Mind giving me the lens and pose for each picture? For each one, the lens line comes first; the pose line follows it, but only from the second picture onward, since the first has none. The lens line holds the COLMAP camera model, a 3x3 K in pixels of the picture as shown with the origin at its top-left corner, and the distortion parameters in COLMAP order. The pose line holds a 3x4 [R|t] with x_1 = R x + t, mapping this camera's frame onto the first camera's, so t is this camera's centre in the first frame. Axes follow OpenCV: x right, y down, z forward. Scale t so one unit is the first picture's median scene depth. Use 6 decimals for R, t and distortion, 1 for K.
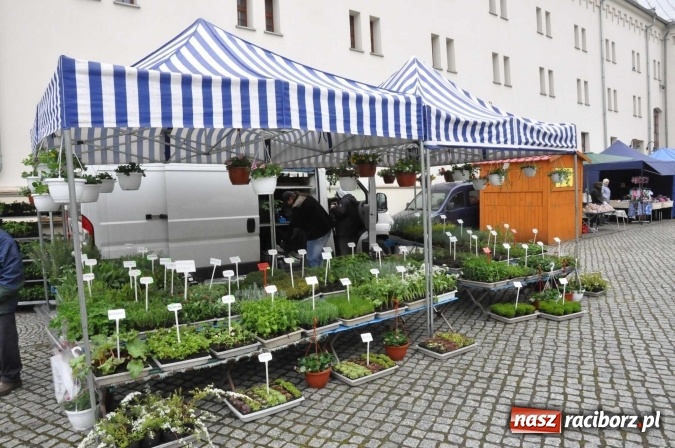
lens RADIAL K [[488.1, 0, 337.5], [0, 488.1, 224.0], [0, 0, 1]] dist [-0.023577, 0.002524]
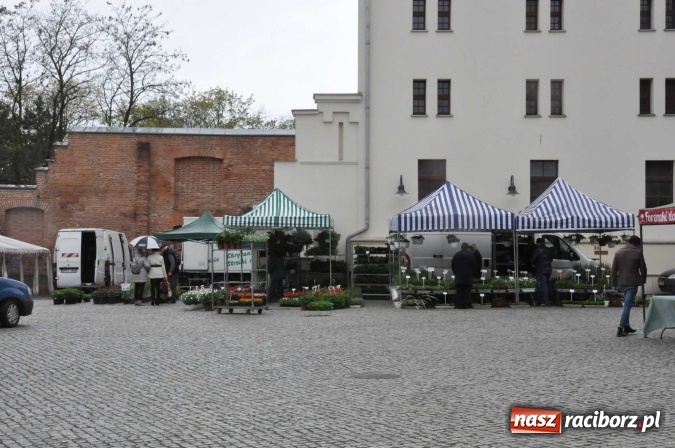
lens RADIAL K [[488.1, 0, 337.5], [0, 488.1, 224.0], [0, 0, 1]] dist [-0.023577, 0.002524]
pose [[0.796575, 0.001845, -0.604537, 1.036579], [-0.061619, 0.995035, -0.078157, 0.073506], [0.601392, 0.099509, 0.792733, -1.764586]]
